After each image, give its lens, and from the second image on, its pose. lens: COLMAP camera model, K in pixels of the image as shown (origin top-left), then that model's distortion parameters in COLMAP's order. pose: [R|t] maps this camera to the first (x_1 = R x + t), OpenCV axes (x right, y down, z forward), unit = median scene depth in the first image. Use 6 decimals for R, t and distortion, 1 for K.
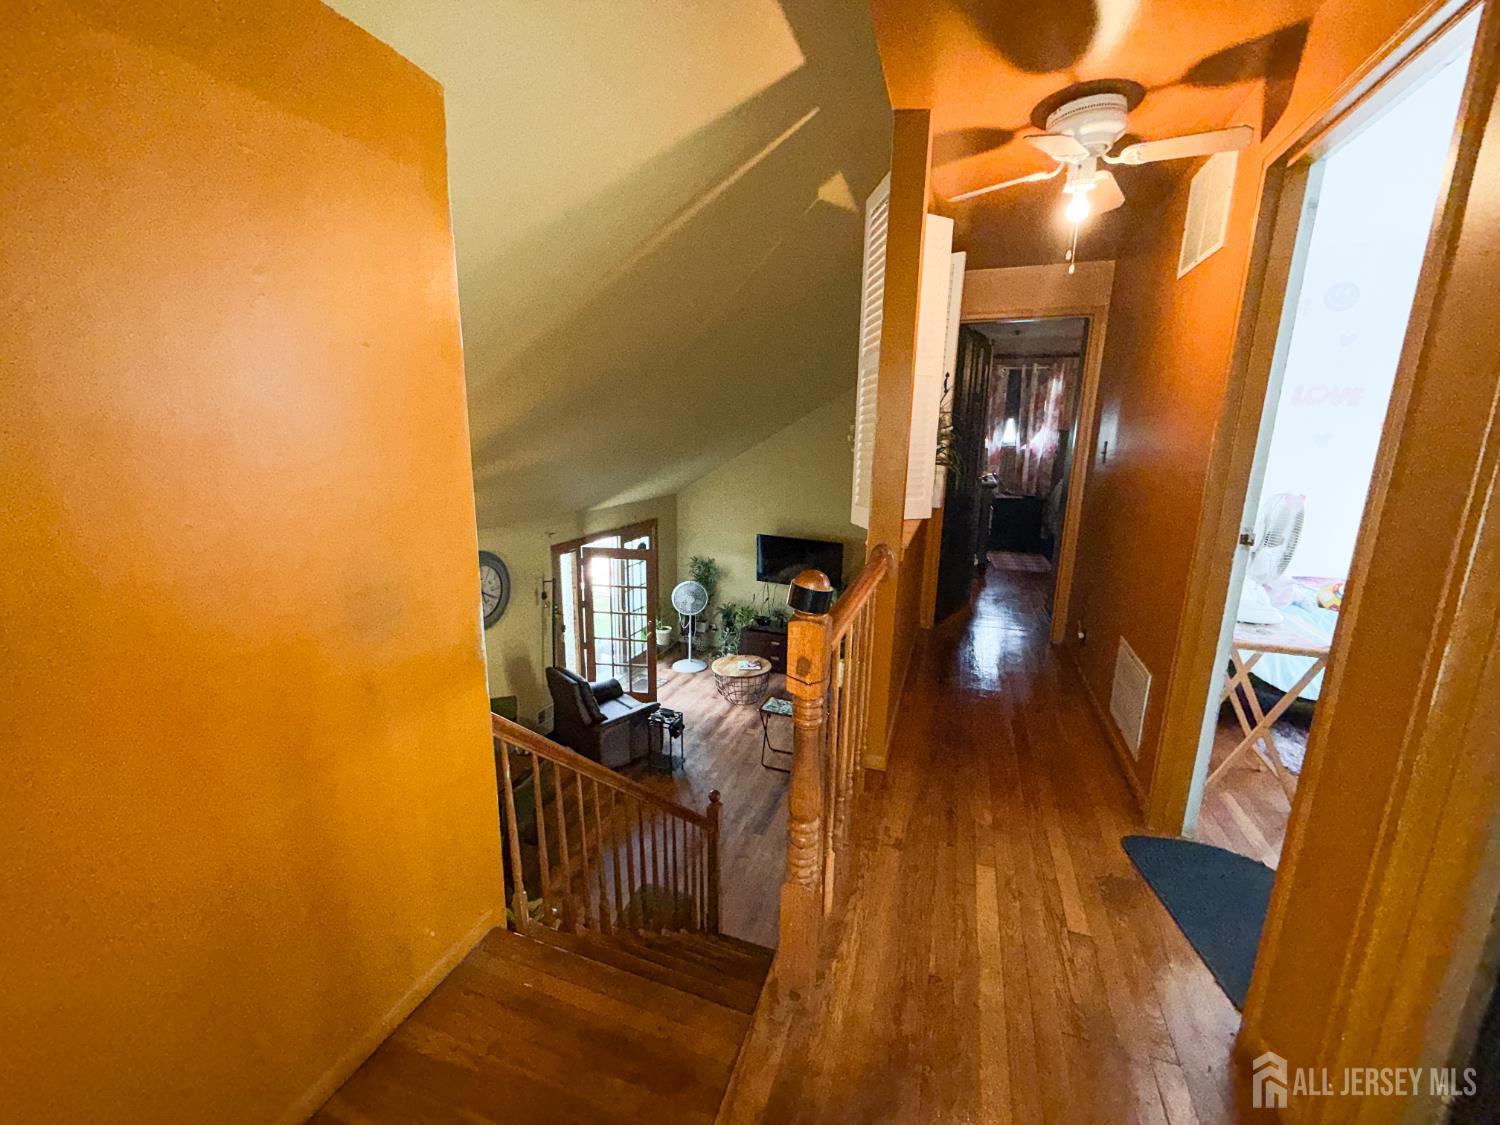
lens RADIAL K [[597.1, 0, 750.0], [0, 597.1, 562.5], [0, 0, 1]] dist [0.000322, 0.000136]
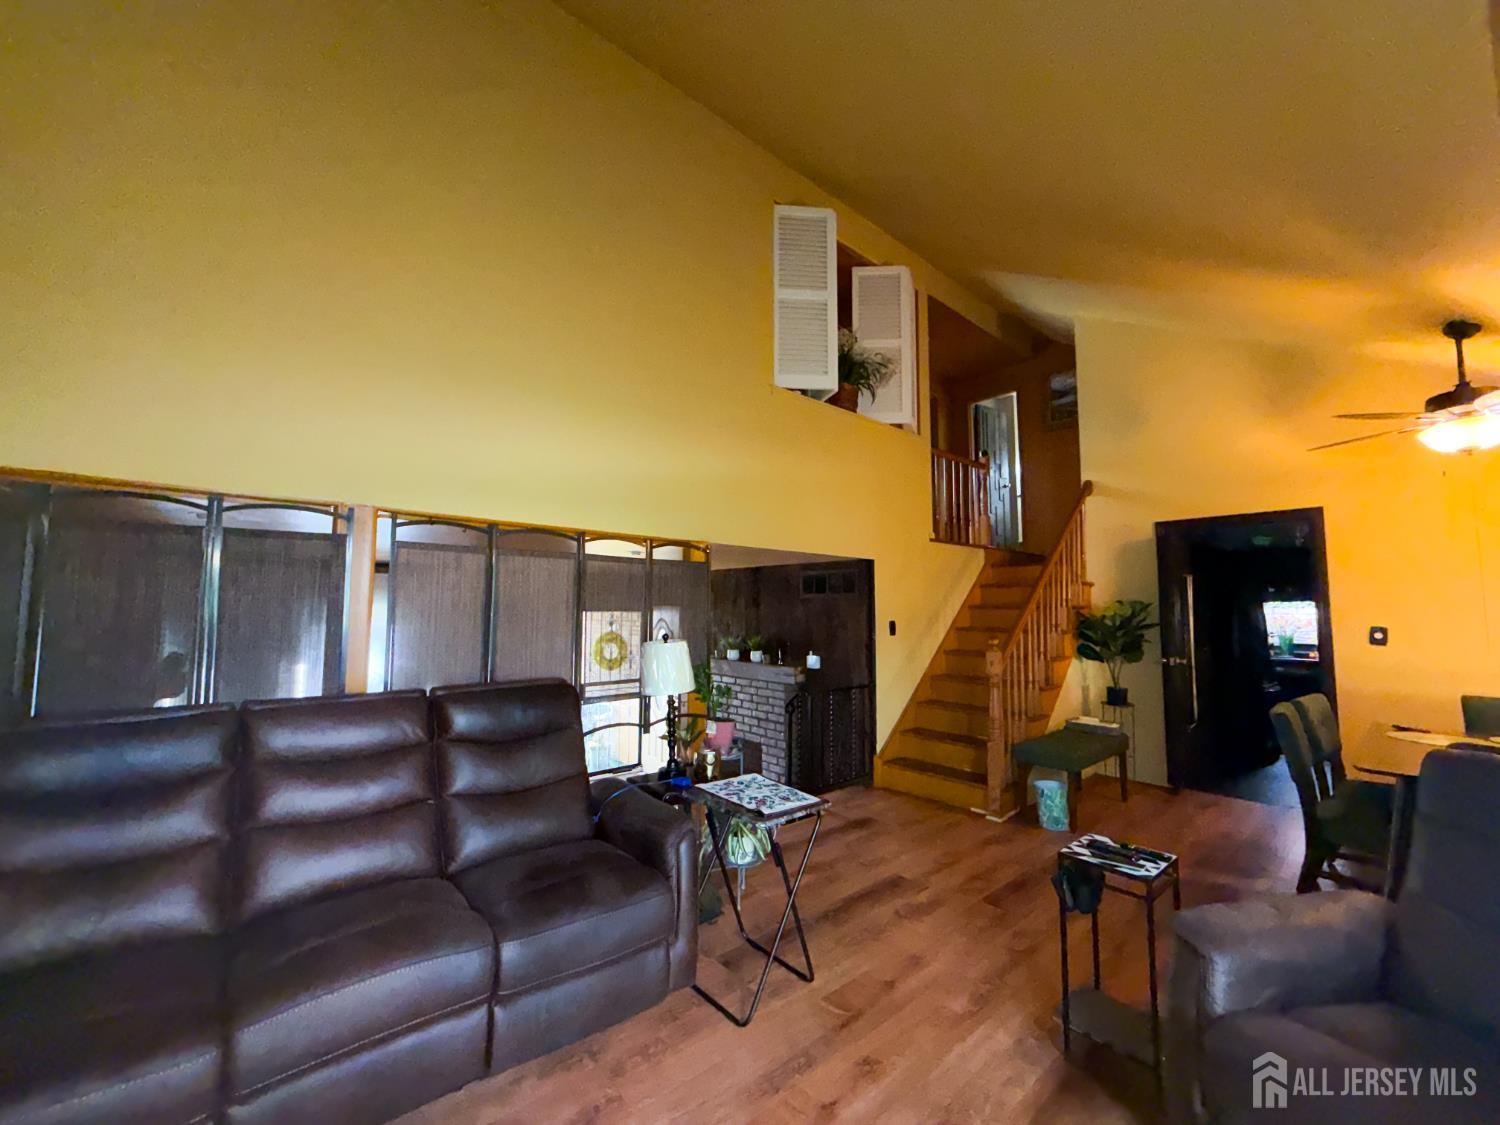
lens RADIAL K [[597.1, 0, 750.0], [0, 597.1, 562.5], [0, 0, 1]] dist [0.000322, 0.000136]
pose [[-0.874384, 0.014672, 0.485012, -0.103021], [0.076991, 0.991075, 0.108820, 0.042192], [-0.479087, 0.132492, -0.867711, 1.082627]]
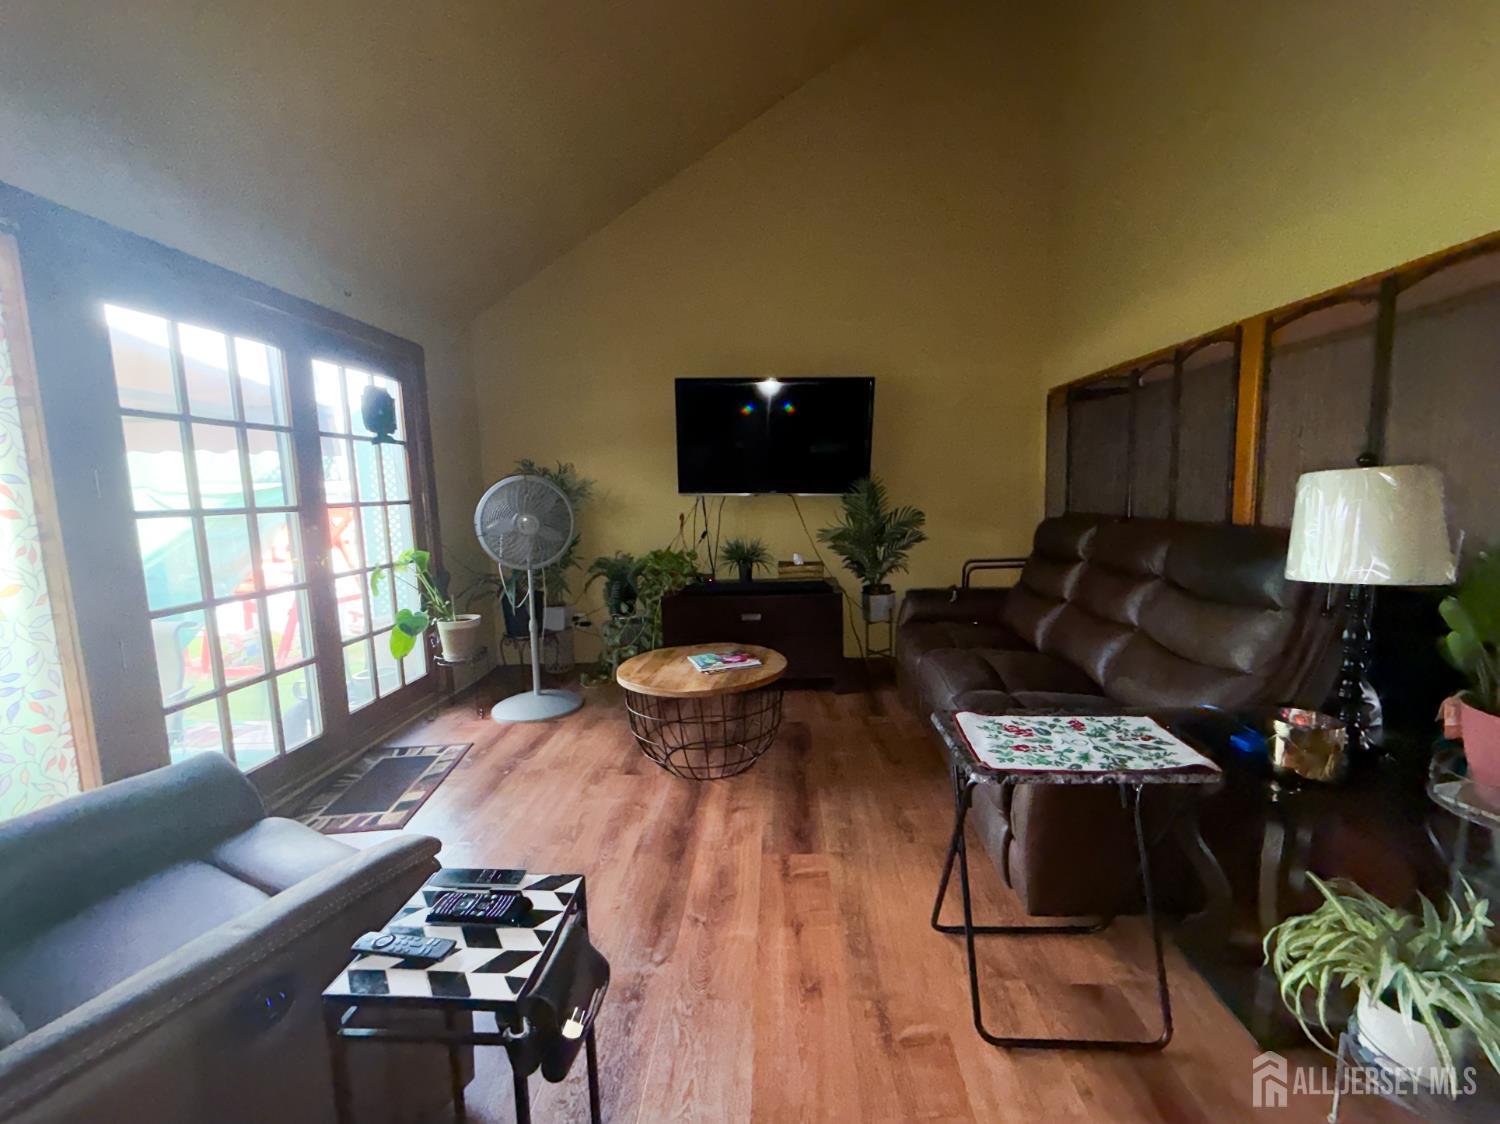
lens RADIAL K [[631.6, 0, 750.0], [0, 631.6, 562.0], [0, 0, 1]] dist [-0.001860, -0.000154]
pose [[0.956757, -0.083241, 0.278724, -0.089749], [0.107781, 0.991426, -0.073882, 0.149623], [-0.270184, 0.100728, 0.957525, 0.661048]]
